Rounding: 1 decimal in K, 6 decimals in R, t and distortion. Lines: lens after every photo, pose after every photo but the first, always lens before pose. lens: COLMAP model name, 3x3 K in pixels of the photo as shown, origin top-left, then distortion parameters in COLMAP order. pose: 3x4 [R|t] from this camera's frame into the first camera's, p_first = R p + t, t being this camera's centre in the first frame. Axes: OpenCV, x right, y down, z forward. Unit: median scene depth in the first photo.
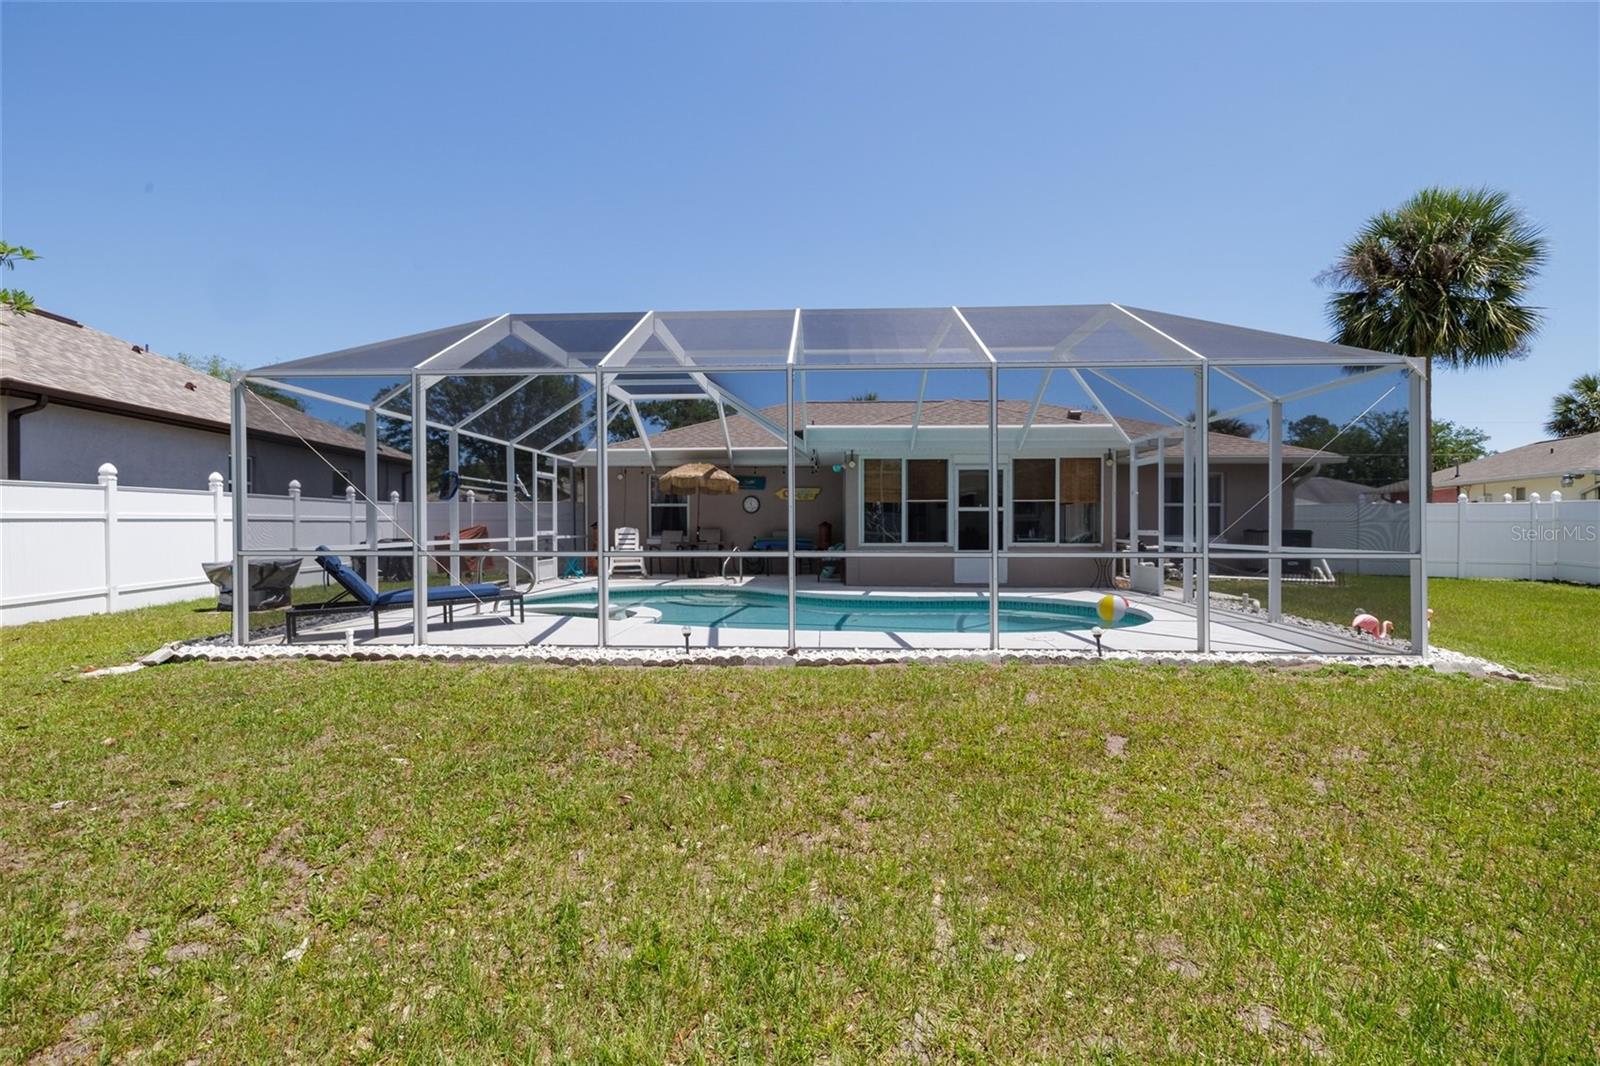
lens RADIAL K [[669.8, 0, 798.9], [0, 669.8, 530.9], [0, 0, 1]] dist [0.002489, -0.000079]
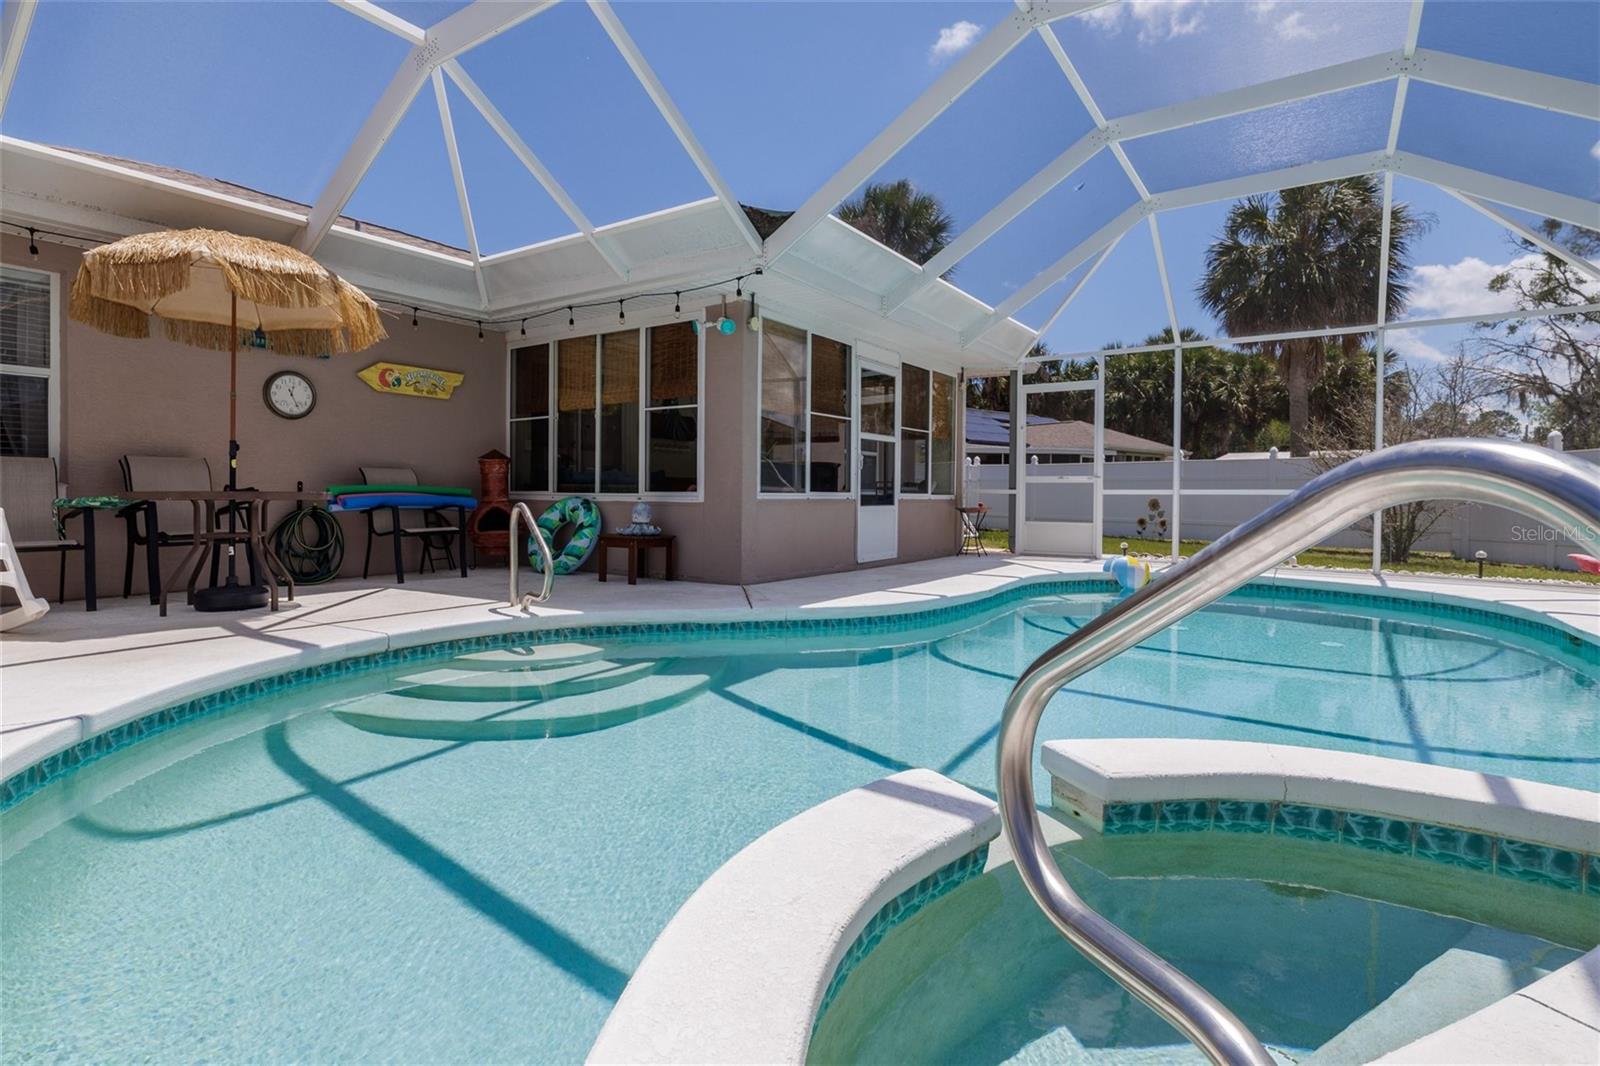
lens RADIAL K [[786.8, 0, 791.6], [0, 786.8, 511.9], [0, 0, 1]] dist [-0.001572, 0.000962]
pose [[0.535783, -0.014157, 0.844237, -0.367504], [-0.001009, 0.999848, 0.017407, 0.021981], [-0.844355, -0.010178, 0.535687, 0.679846]]
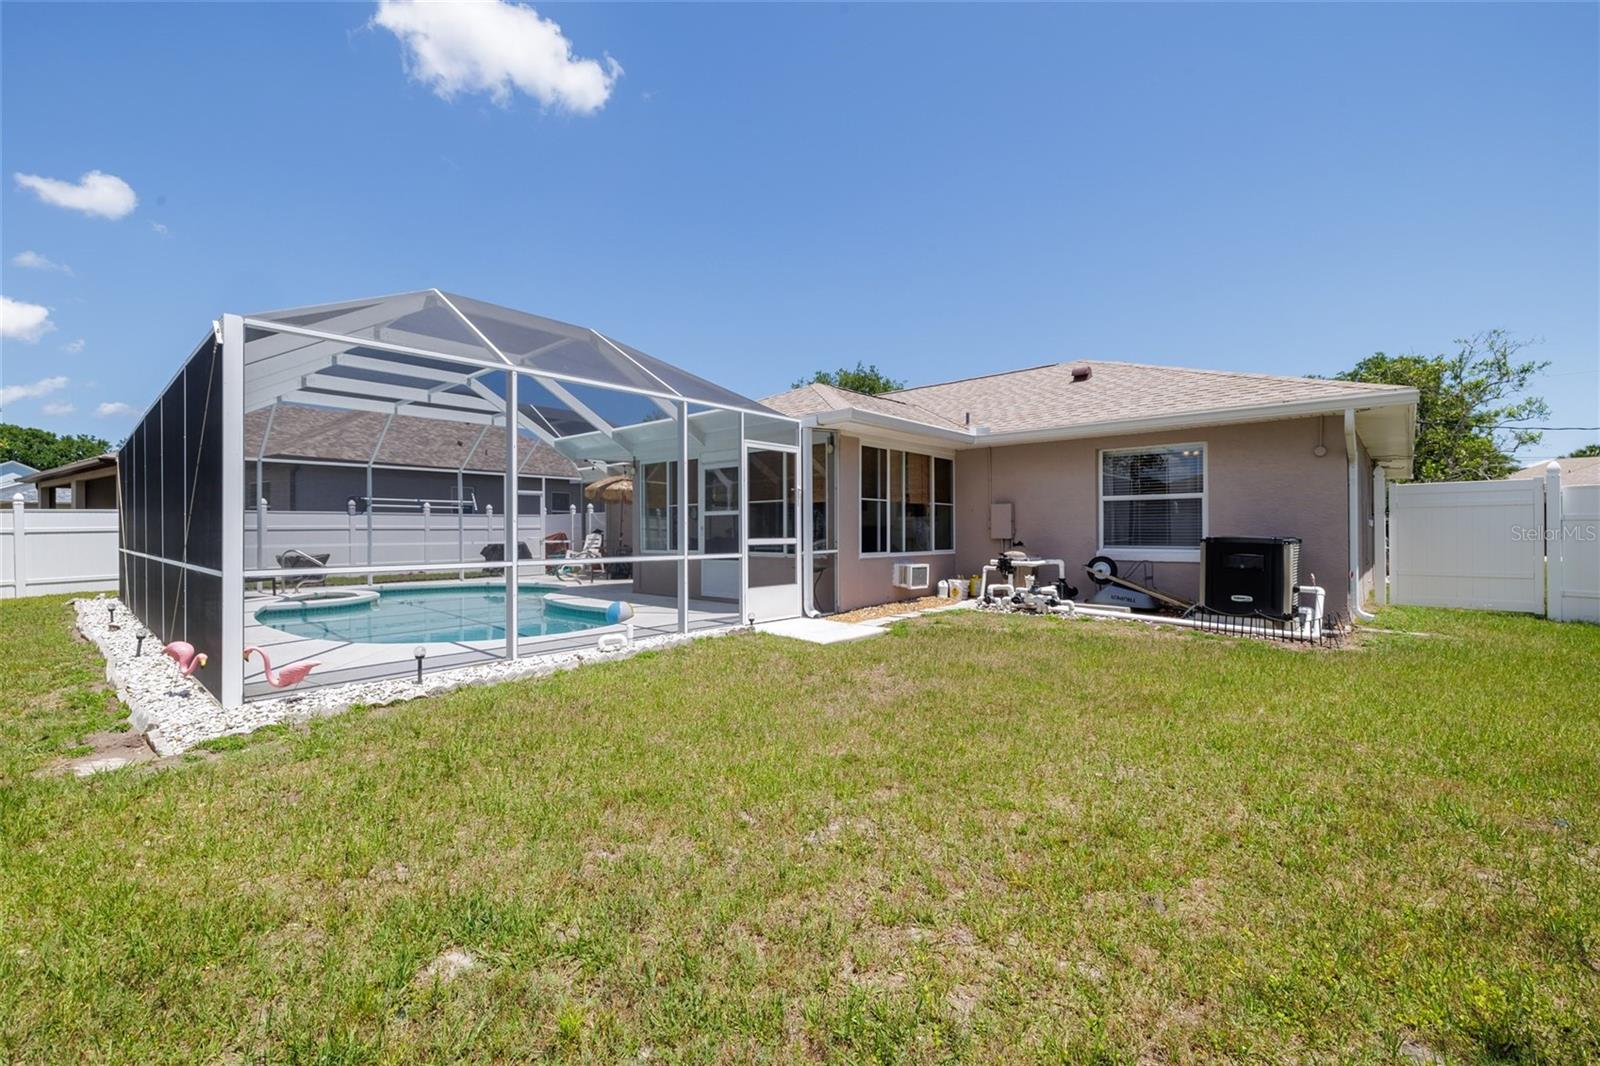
lens RADIAL K [[669.8, 0, 798.9], [0, 669.8, 530.9], [0, 0, 1]] dist [0.002489, -0.000079]
pose [[0.770890, -0.002615, -0.636963, 0.902690], [-0.001727, 0.999979, -0.006196, -0.003396], [0.636966, 0.005876, 0.770870, 0.382977]]
